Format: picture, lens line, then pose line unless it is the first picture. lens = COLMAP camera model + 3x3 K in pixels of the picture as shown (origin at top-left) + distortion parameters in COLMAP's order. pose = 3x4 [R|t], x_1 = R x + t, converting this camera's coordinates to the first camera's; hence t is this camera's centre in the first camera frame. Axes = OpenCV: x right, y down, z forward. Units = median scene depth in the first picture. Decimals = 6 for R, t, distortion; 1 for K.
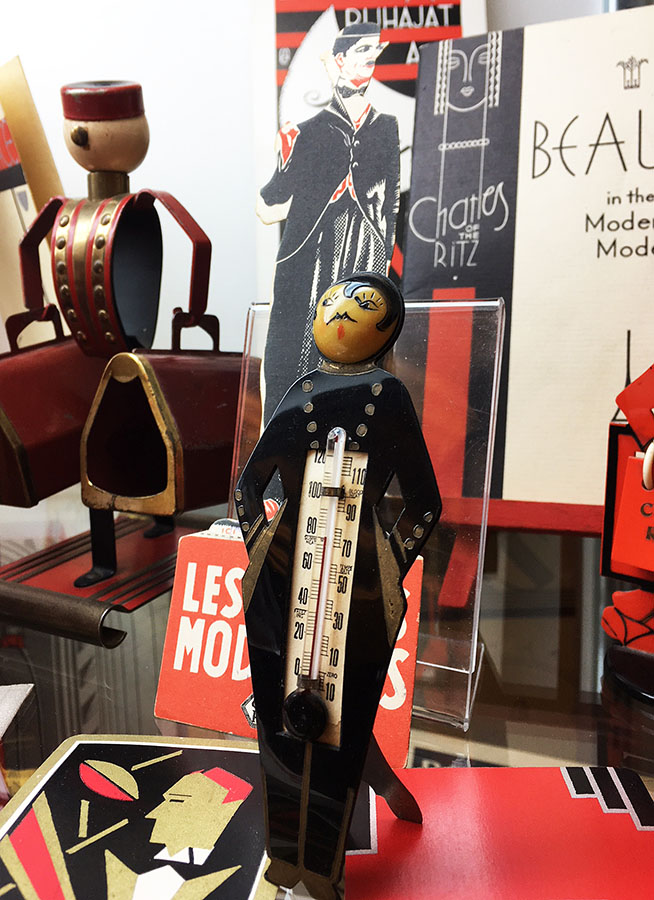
lens RADIAL K [[809.4, 0, 327.7], [0, 809.4, 423.8], [0, 0, 1]] dist [0.070546, -0.153135]
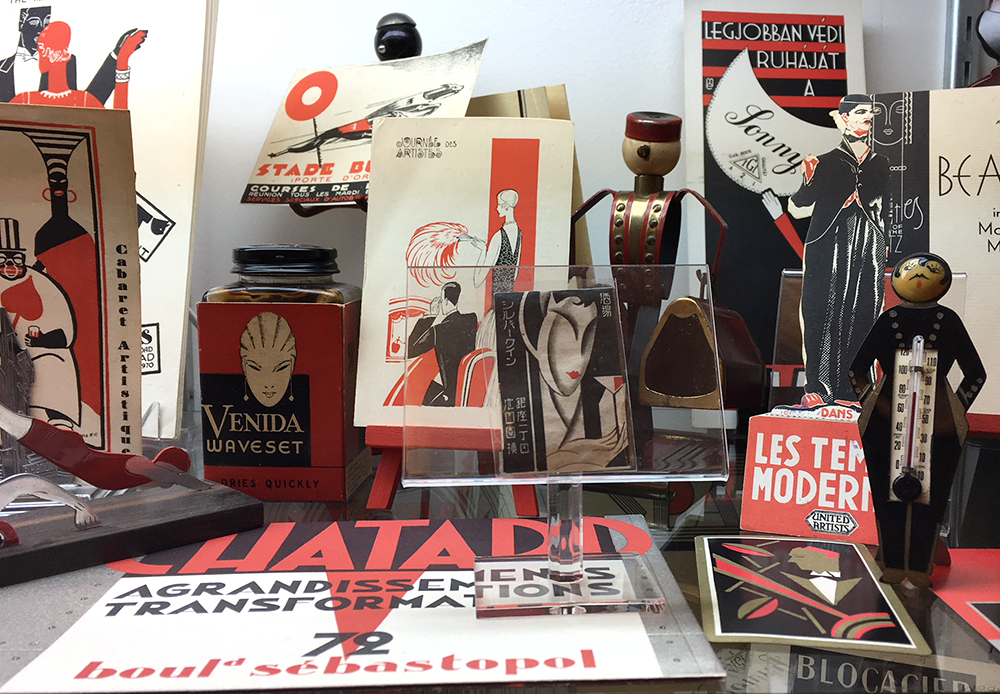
lens RADIAL K [[888.4, 0, 611.8], [0, 888.4, 346.4], [0, 0, 1]] dist [0.061105, -0.006747]
pose [[0.994559, 0.044812, 0.094049, -0.574961], [-0.037148, 0.995963, -0.081714, 0.145904], [-0.097331, 0.077775, 0.992209, -0.623650]]
